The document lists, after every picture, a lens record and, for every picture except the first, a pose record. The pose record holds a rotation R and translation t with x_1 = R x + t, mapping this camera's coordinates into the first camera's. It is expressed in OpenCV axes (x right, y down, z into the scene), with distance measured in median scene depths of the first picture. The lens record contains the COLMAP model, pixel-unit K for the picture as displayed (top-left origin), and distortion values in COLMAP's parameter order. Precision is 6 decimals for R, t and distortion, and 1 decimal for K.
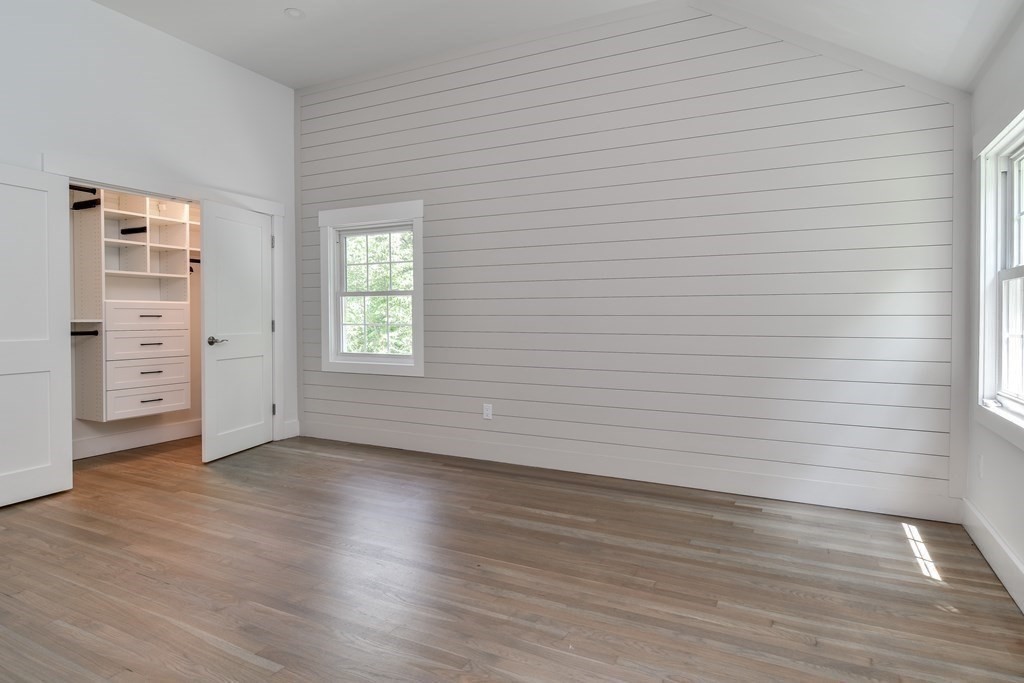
lens RADIAL K [[553.5, 0, 515.6], [0, 553.5, 333.9], [0, 0, 1]] dist [0.000253, -0.002769]
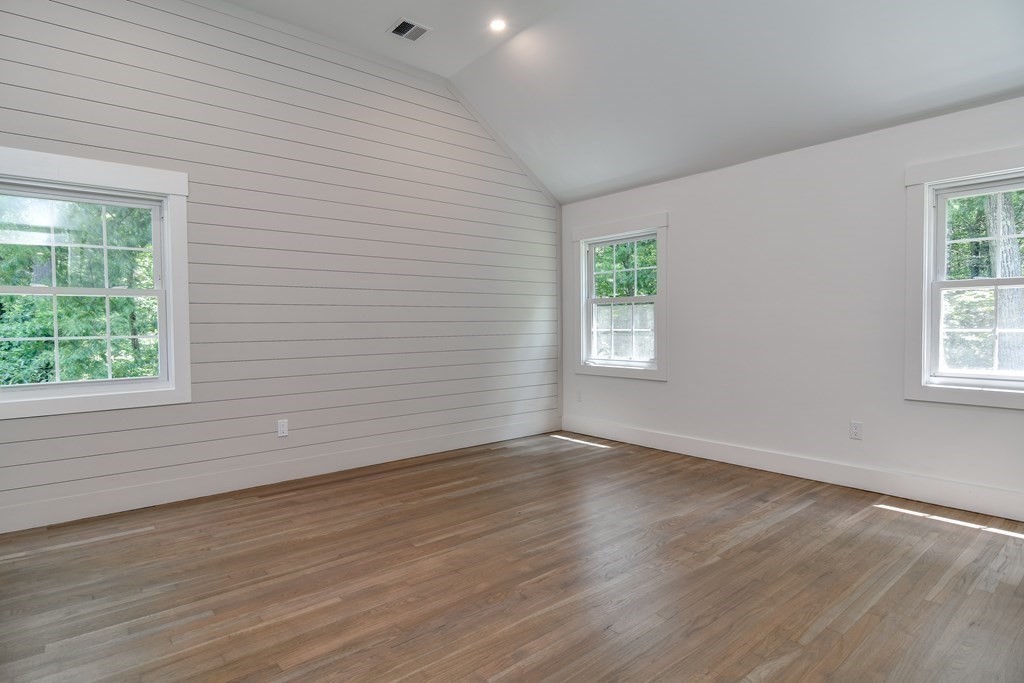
lens RADIAL K [[553.5, 0, 515.6], [0, 553.5, 333.9], [0, 0, 1]] dist [0.000253, -0.002769]
pose [[0.388233, -0.021305, 0.921315, -0.985052], [0.039768, 0.999189, 0.006347, -0.005542], [-0.920703, 0.034175, 0.388765, 0.387206]]
